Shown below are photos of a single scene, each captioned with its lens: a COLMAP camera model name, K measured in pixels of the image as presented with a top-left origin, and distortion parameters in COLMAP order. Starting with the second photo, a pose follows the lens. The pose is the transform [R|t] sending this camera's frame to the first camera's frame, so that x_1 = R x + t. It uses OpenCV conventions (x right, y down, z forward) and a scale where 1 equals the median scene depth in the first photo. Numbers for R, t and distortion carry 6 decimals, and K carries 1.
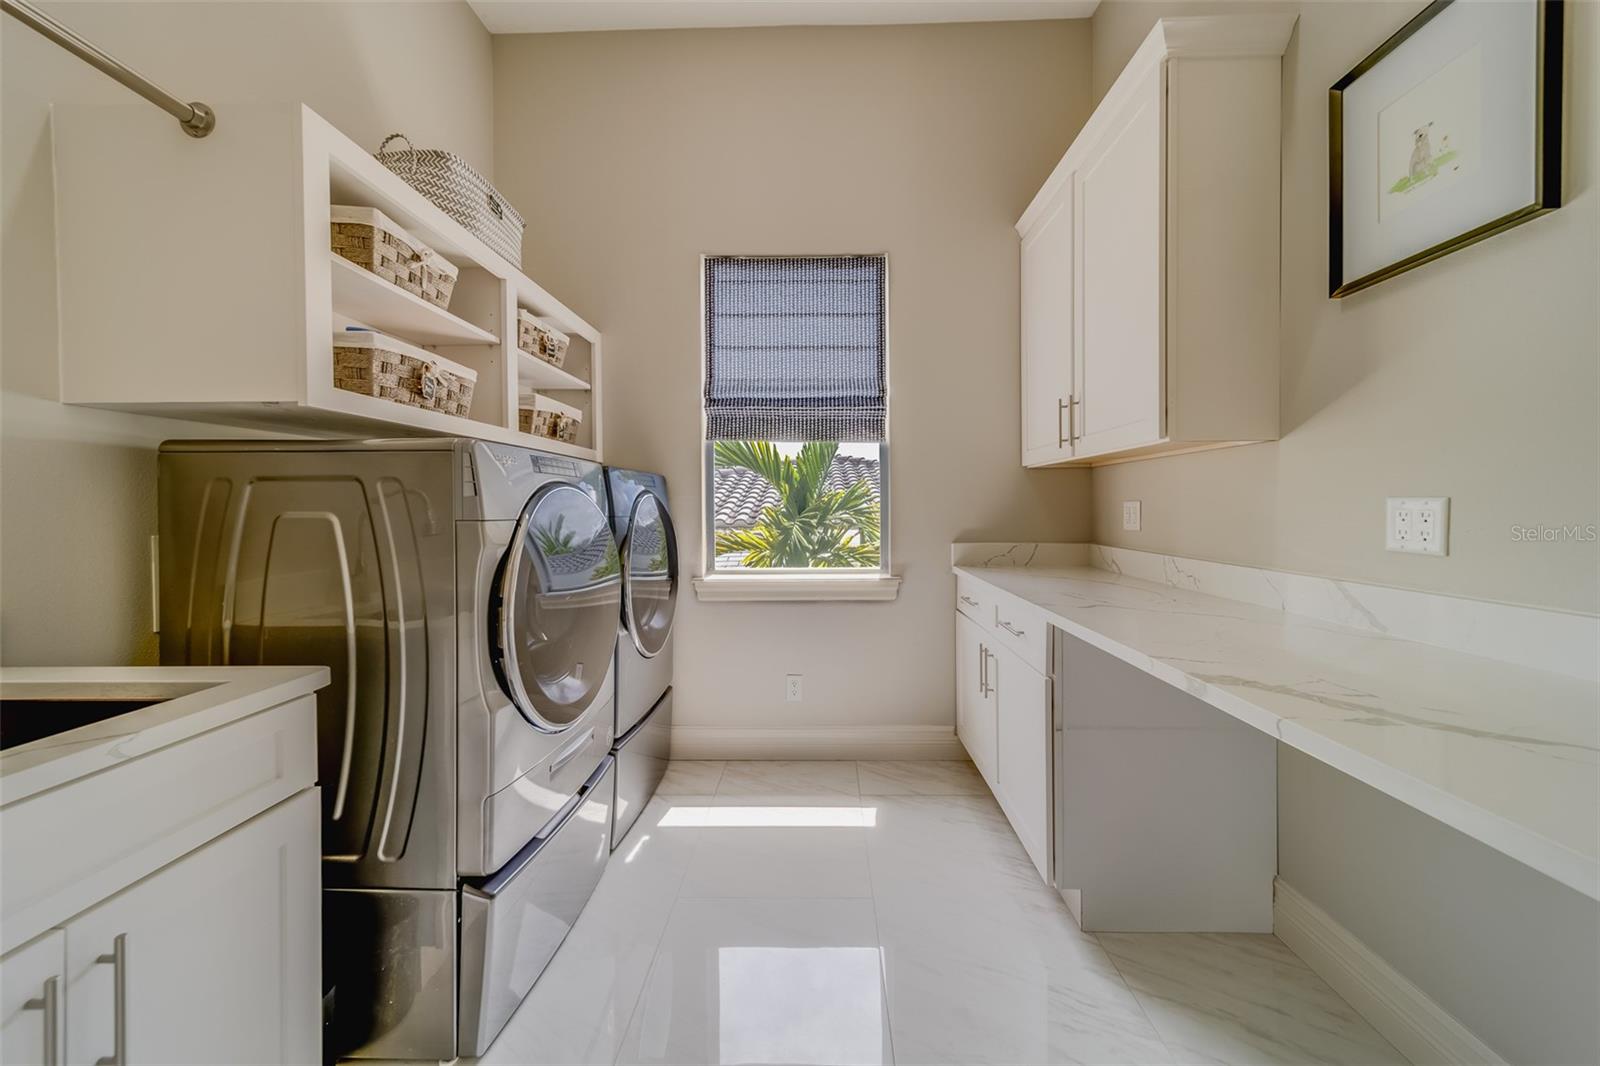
lens RADIAL K [[565.9, 0, 817.9], [0, 565.9, 510.8], [0, 0, 1]] dist [0.007155, -0.000018]
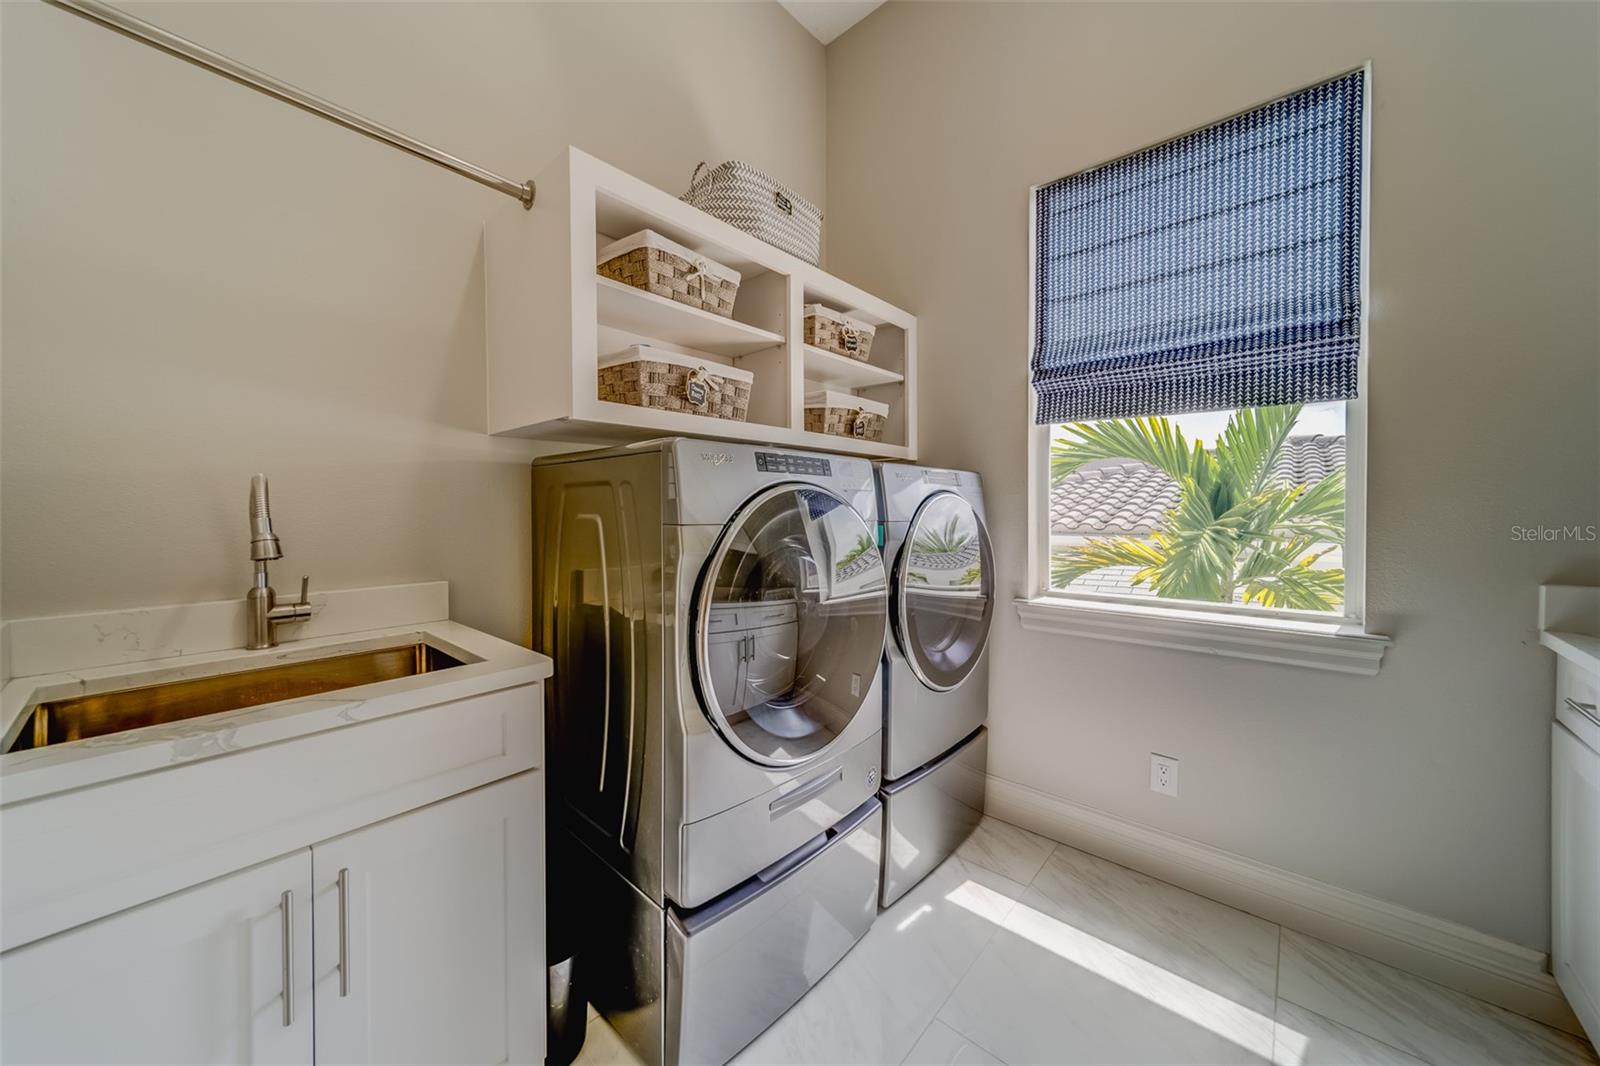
lens RADIAL K [[565.8, 0, 800.3], [0, 565.8, 517.7], [0, 0, 1]] dist [0.006003, -0.000078]
pose [[0.755854, 0.012252, -0.654625, 0.072240], [-0.006312, 0.999915, 0.011427, -0.002776], [0.654709, -0.004505, 0.755867, 0.197146]]
